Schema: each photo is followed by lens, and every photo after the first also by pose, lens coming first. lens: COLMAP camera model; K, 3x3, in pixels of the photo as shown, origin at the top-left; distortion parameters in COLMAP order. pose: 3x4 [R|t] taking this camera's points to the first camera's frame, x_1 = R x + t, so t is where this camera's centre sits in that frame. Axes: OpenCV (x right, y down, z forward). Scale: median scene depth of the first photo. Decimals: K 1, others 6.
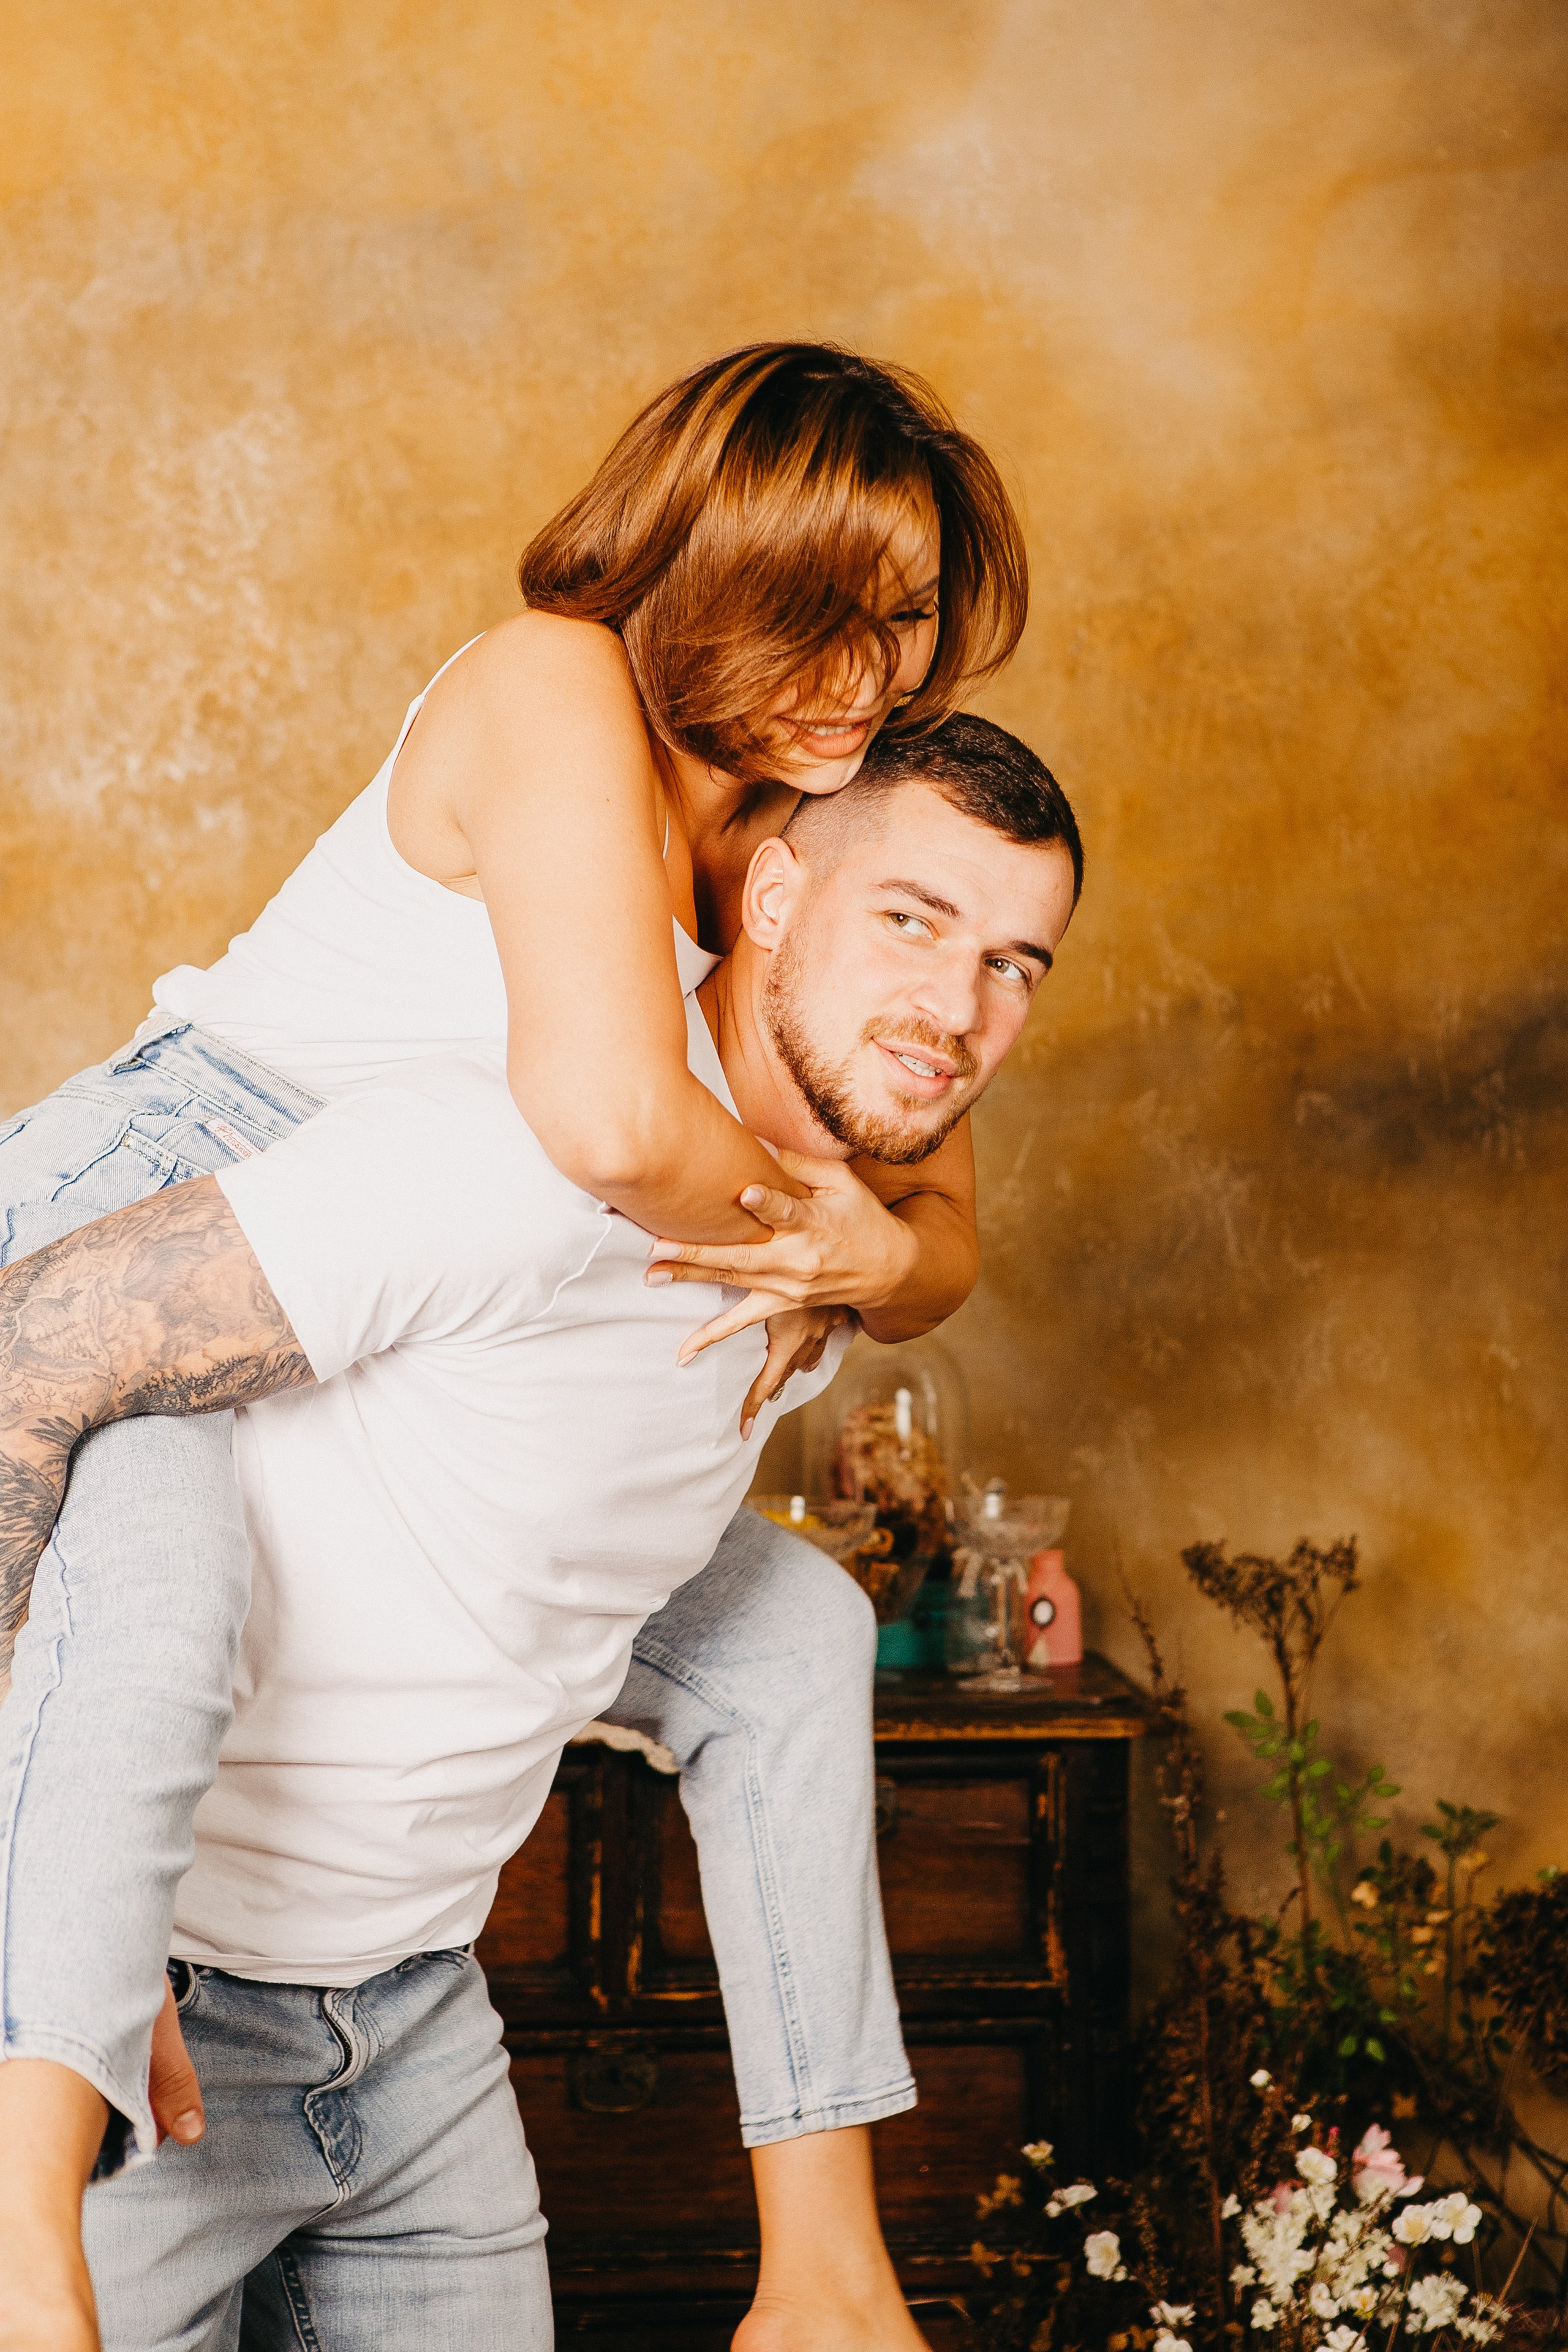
lens RADIAL K [[5129.5, 0, 783.9], [0, 5129.5, 1032.0], [0, 0, 1]] dist [0.300659, -0.117645]
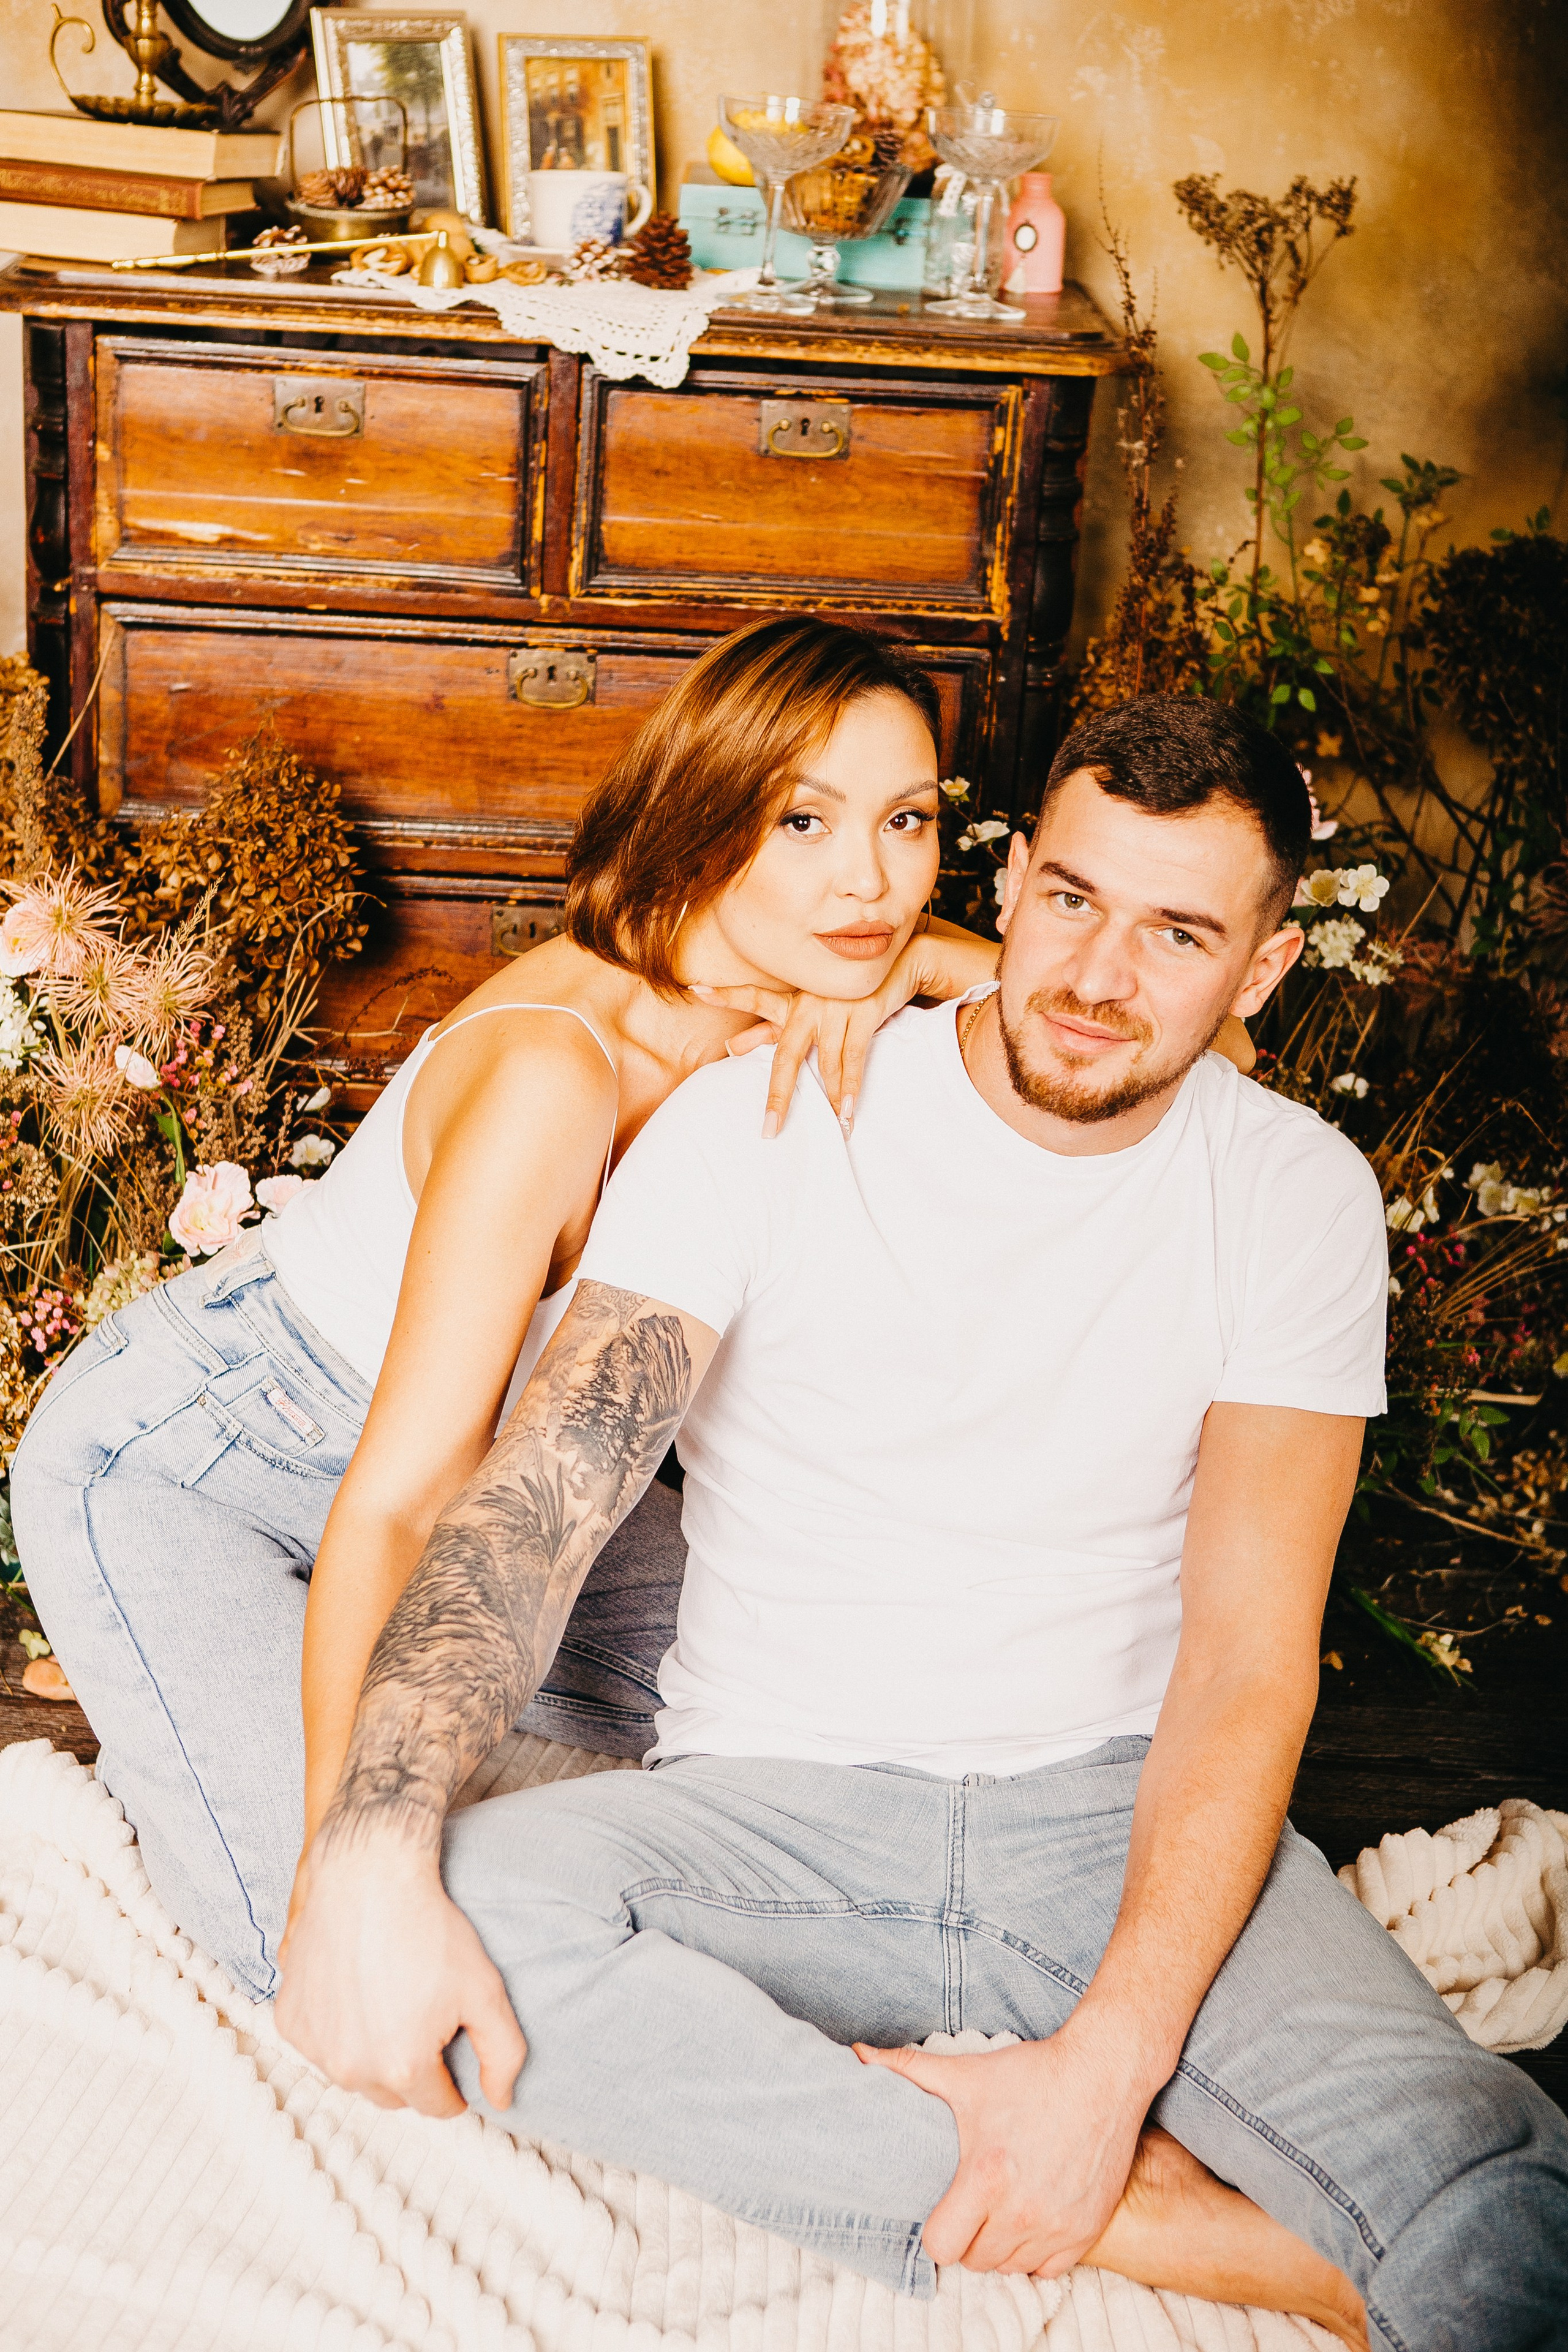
lens RADIAL K [[3604.0, 0, 784.0], [0, 3604.0, 1176.0], [0, 0, 1]] dist [0.027696, 0.045122]
pose [[0.996668, 0.078214, -0.023137, 0.035310], [-0.064429, 0.928890, 0.364708, 0.032094], [0.050017, -0.362002, 0.930834, 0.305603]]
